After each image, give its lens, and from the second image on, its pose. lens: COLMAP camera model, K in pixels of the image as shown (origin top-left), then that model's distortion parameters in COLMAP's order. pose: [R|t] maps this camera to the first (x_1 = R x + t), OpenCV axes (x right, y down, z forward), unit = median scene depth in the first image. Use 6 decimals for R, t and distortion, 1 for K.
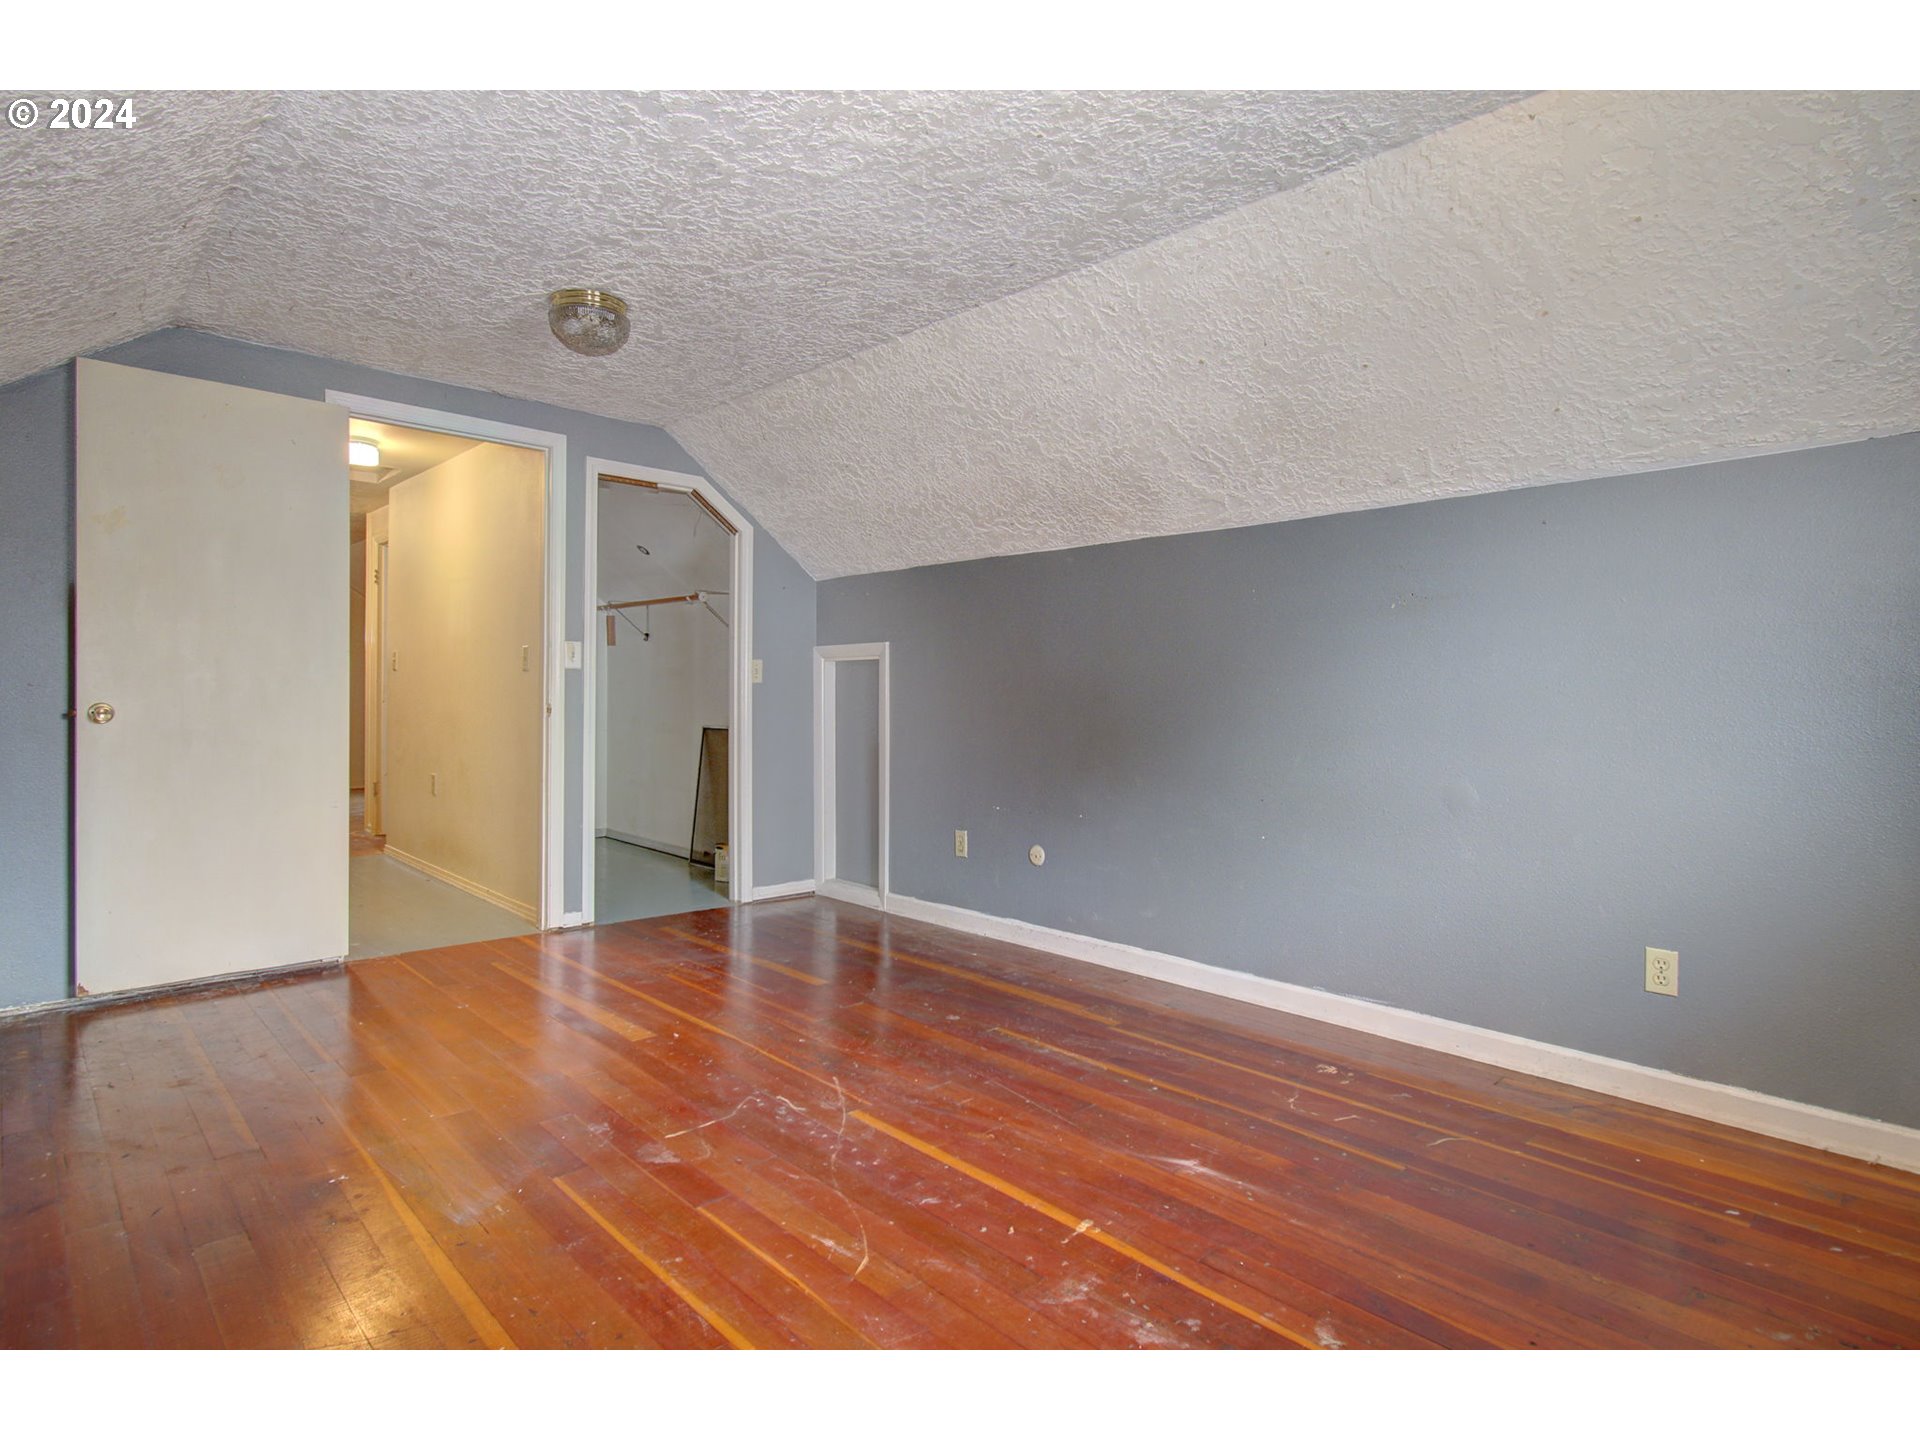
lens RADIAL K [[978.3, 0, 960.0], [0, 978.3, 720.0], [0, 0, 1]] dist [0.000490, 0.000546]
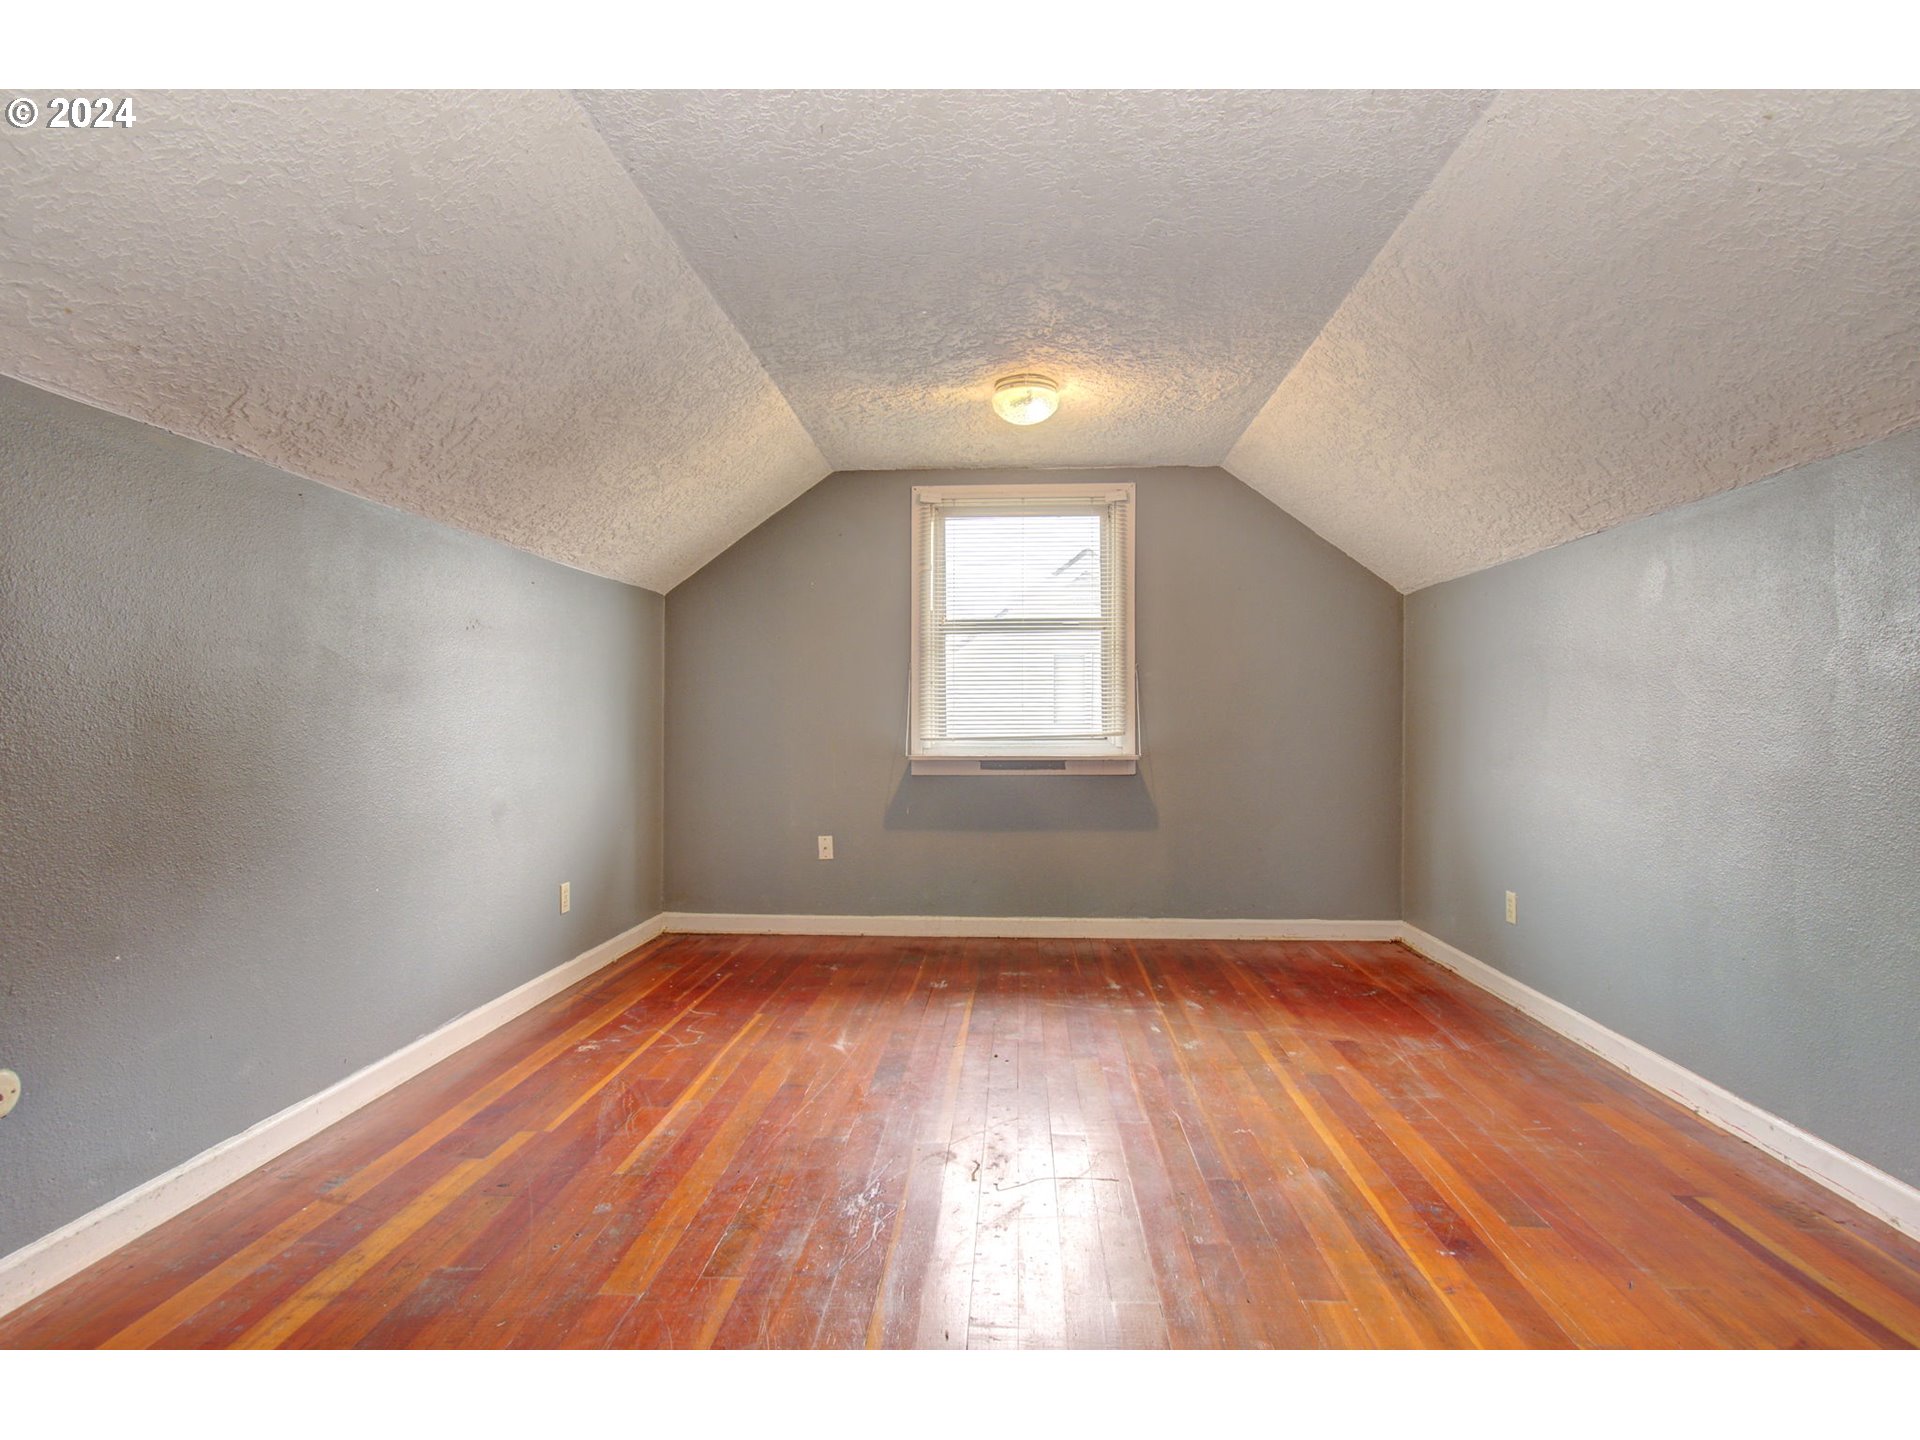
lens RADIAL K [[978.3, 0, 960.0], [0, 978.3, 720.0], [0, 0, 1]] dist [0.000490, 0.000546]
pose [[-0.668550, -0.011502, 0.743578, -0.758949], [0.006851, 0.999743, 0.021624, -0.041666], [-0.743635, 0.019551, -0.668299, 1.461003]]
